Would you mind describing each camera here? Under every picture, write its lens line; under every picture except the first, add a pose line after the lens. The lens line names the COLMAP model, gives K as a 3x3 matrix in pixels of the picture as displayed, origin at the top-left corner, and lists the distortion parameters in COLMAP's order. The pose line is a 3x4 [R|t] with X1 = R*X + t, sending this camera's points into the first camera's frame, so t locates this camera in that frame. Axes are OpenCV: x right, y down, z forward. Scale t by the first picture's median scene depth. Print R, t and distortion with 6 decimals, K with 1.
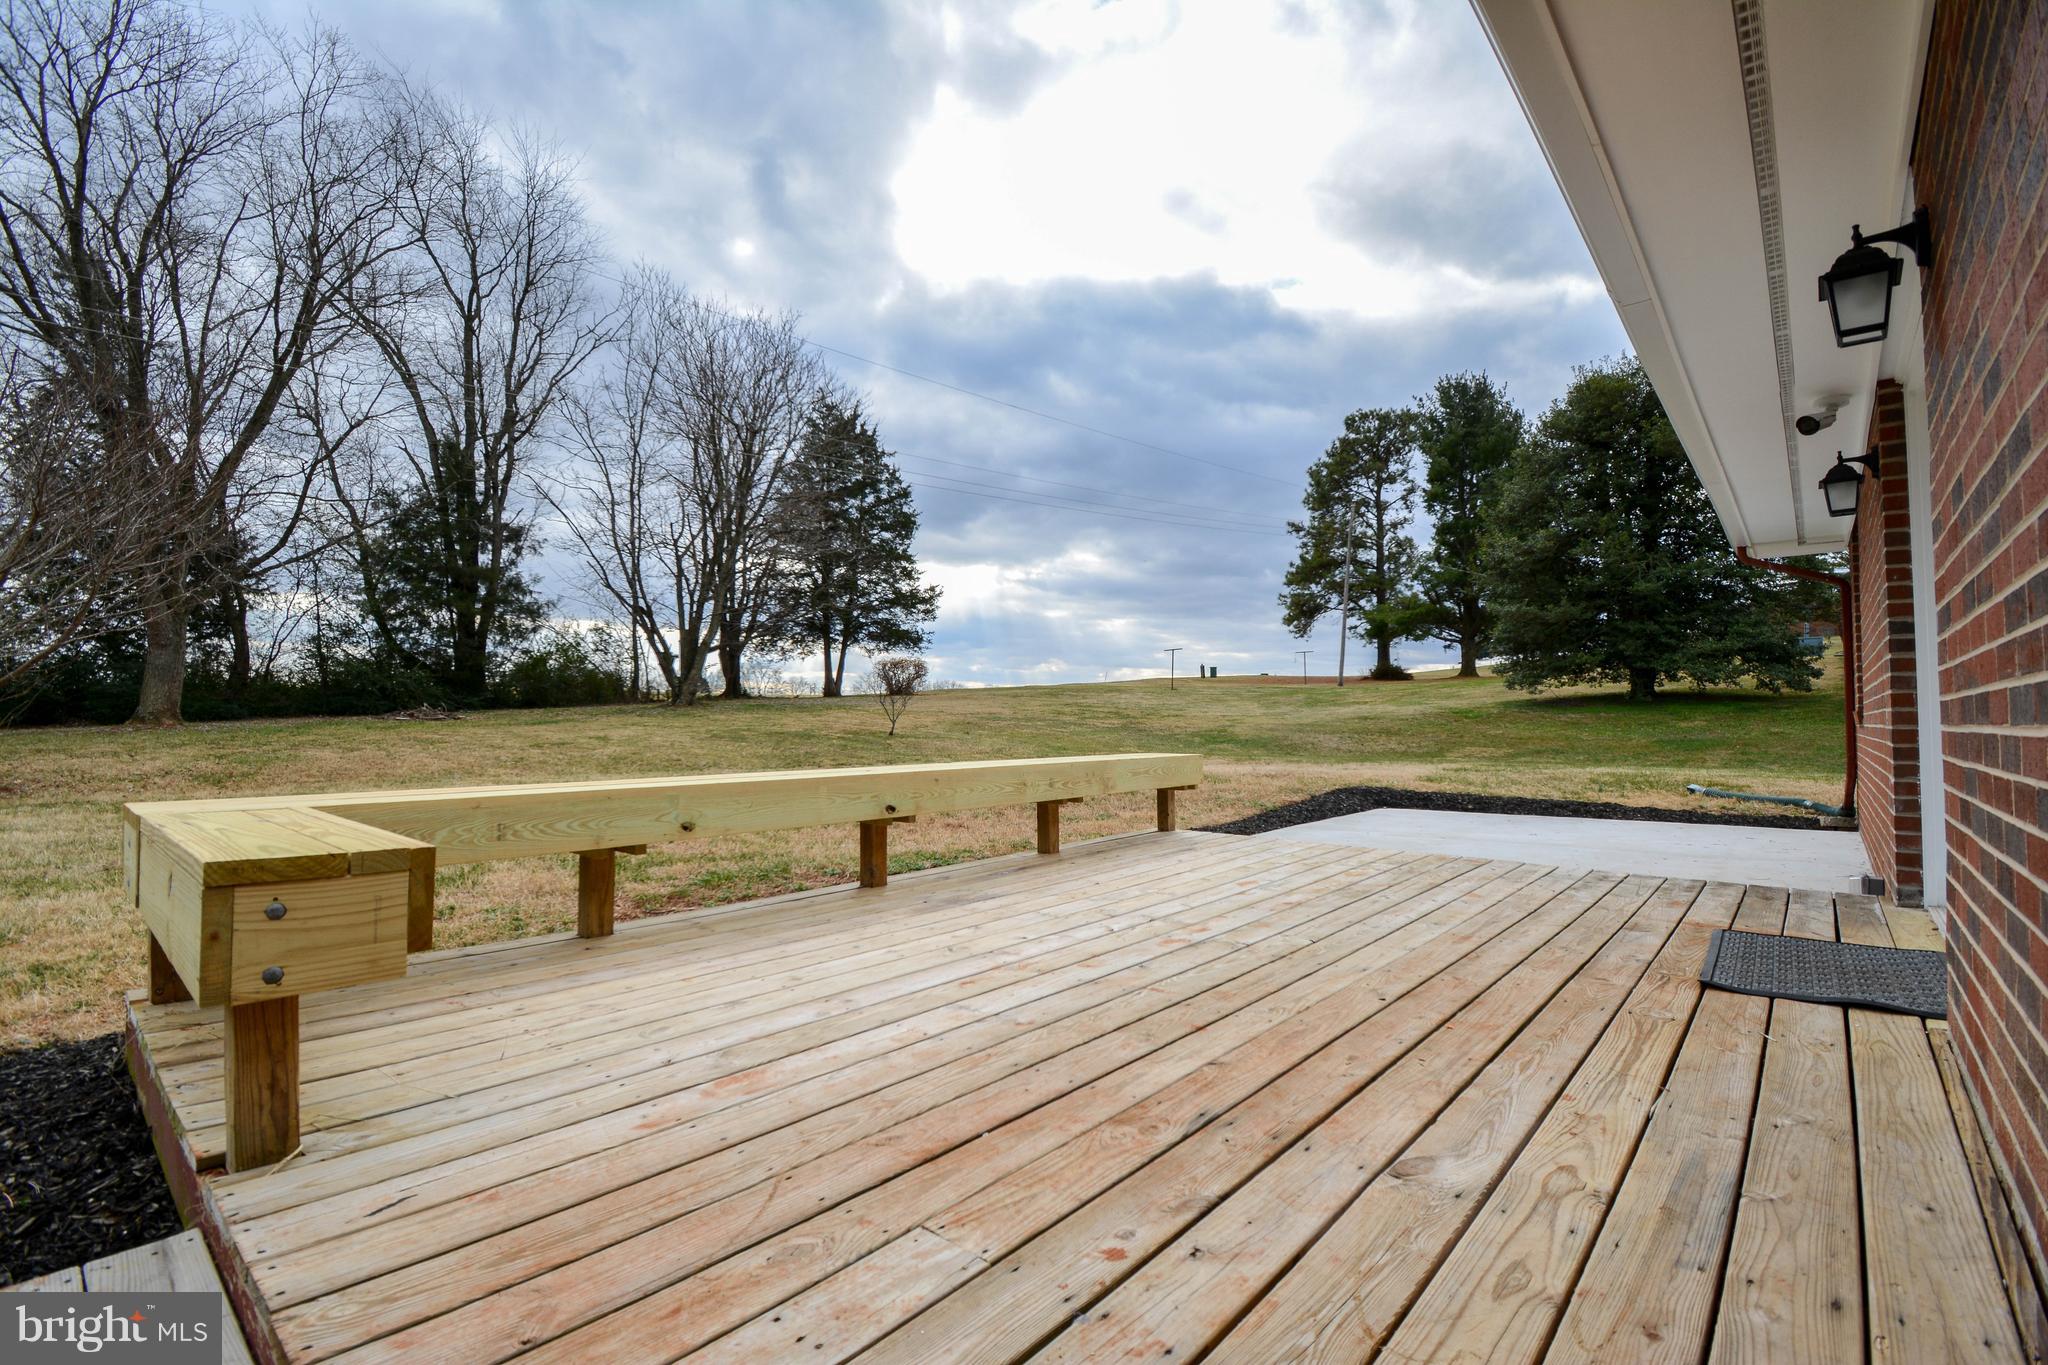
lens RADIAL K [[914.7, 0, 1032.0], [0, 914.7, 688.2], [0, 0, 1]] dist [0.024195, -0.029160]
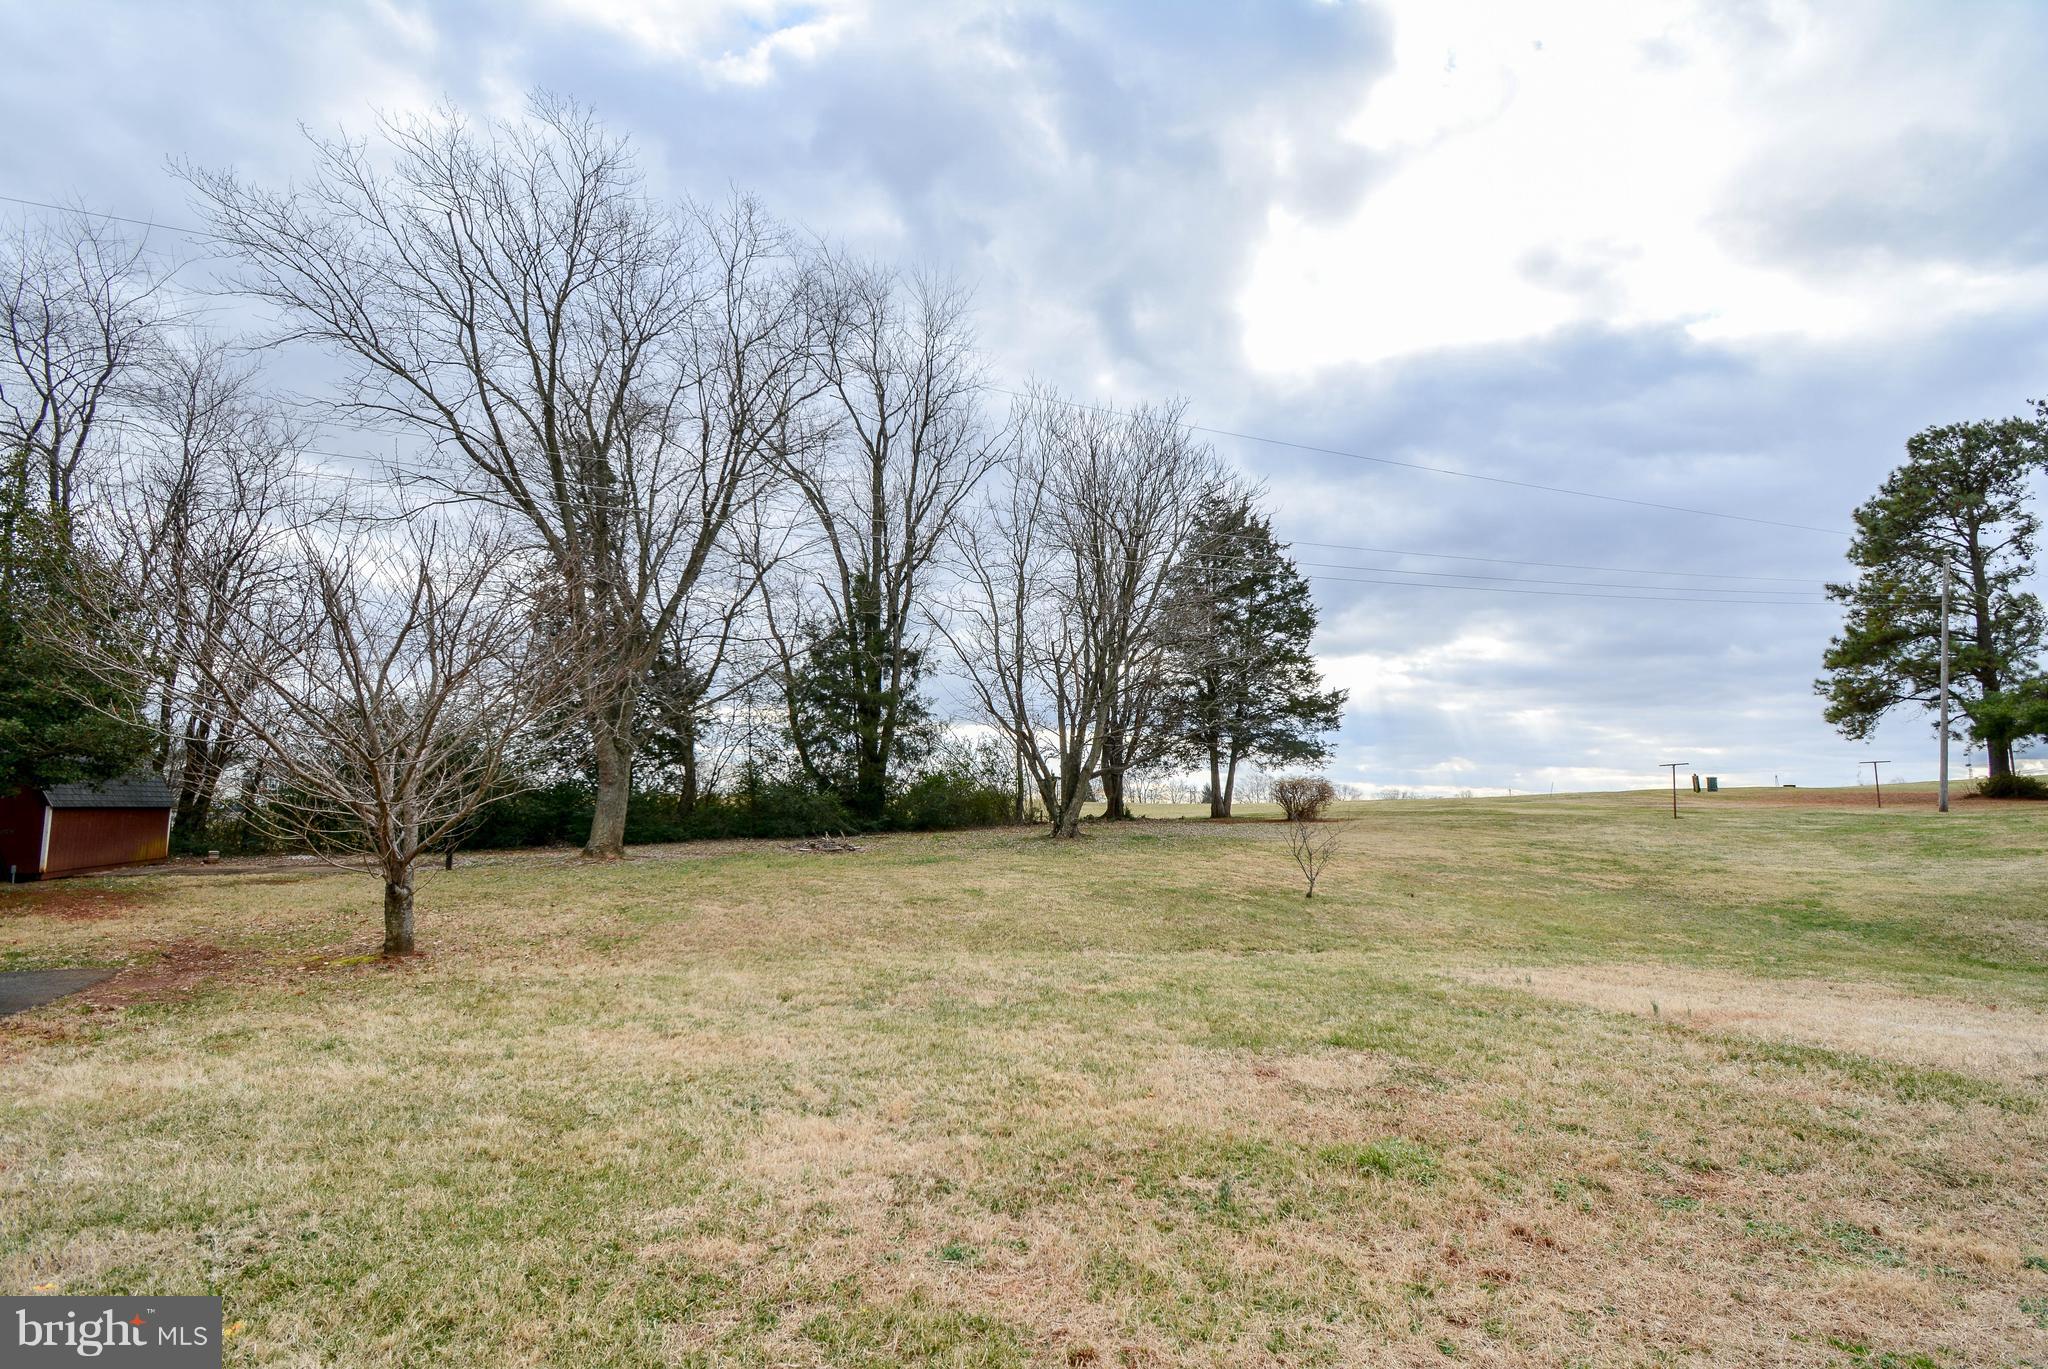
lens RADIAL K [[879.4, 0, 1032.9], [0, 879.4, 703.9], [0, 0, 1]] dist [0.023500, -0.024931]
pose [[0.918512, -0.024780, -0.394615, -0.053480], [-0.005771, 0.997088, -0.076044, -0.042806], [0.395350, 0.072125, 0.915694, 0.156993]]
